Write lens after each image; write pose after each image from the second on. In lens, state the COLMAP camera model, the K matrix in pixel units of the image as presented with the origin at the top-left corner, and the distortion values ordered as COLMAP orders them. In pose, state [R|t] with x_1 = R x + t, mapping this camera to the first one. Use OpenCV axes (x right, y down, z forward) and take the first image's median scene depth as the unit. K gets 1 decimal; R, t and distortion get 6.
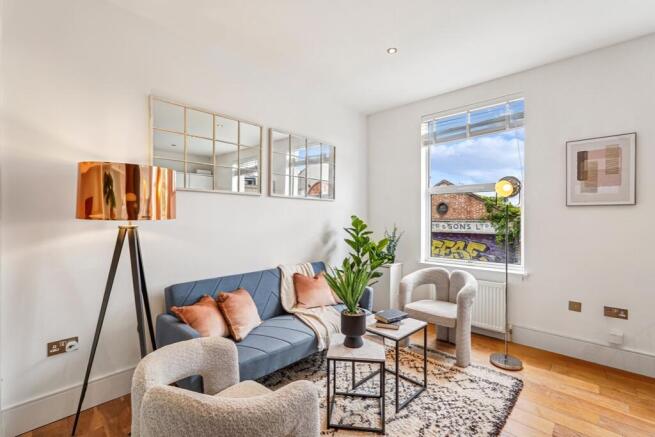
lens RADIAL K [[297.9, 0, 327.2], [0, 297.9, 218.7], [0, 0, 1]] dist [-0.004018, 0.003010]
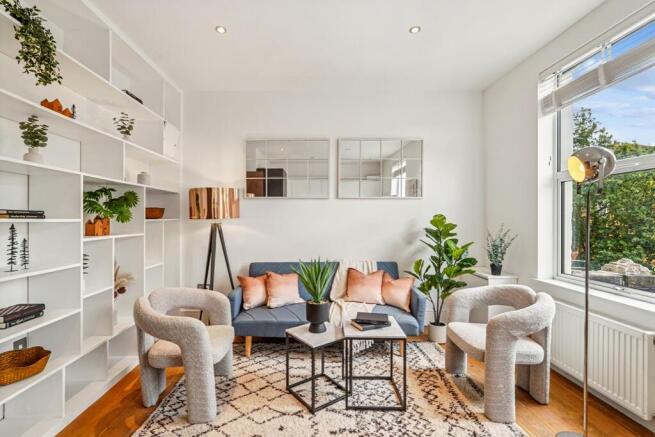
lens RADIAL K [[297.9, 0, 306.6], [0, 297.9, 218.4], [0, 0, 1]] dist [-0.004018, 0.003010]
pose [[0.674601, -0.002947, -0.738177, 0.685971], [-0.000971, 0.999988, -0.004880, 0.006358], [0.738182, 0.004008, 0.674590, 0.167501]]
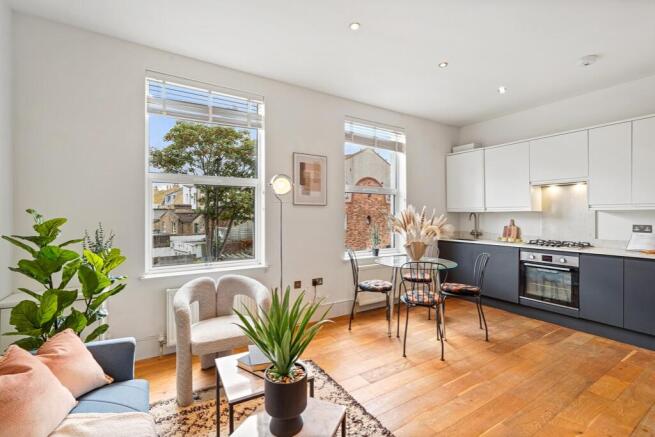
lens RADIAL K [[297.9, 0, 327.2], [0, 297.9, 212.4], [0, 0, 1]] dist [-0.004018, 0.003010]
pose [[0.244195, 0.000369, 0.969726, -0.377458], [0.001334, 0.999999, -0.000716, -0.009605], [-0.969725, 0.001468, 0.244194, 0.601932]]
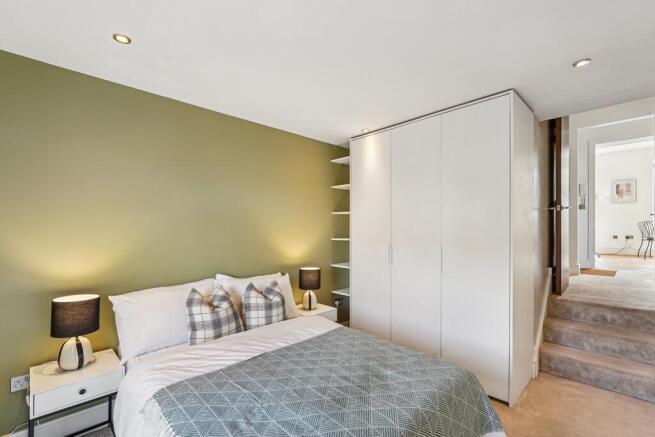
lens RADIAL K [[297.9, 0, 325.8], [0, 297.9, 232.5], [0, 0, 1]] dist [-0.004018, 0.003010]
pose [[0.999544, -0.008680, -0.028917, -2.041955], [0.008817, 0.999951, 0.004602, 0.222929], [0.028876, -0.004855, 0.999571, -2.127878]]
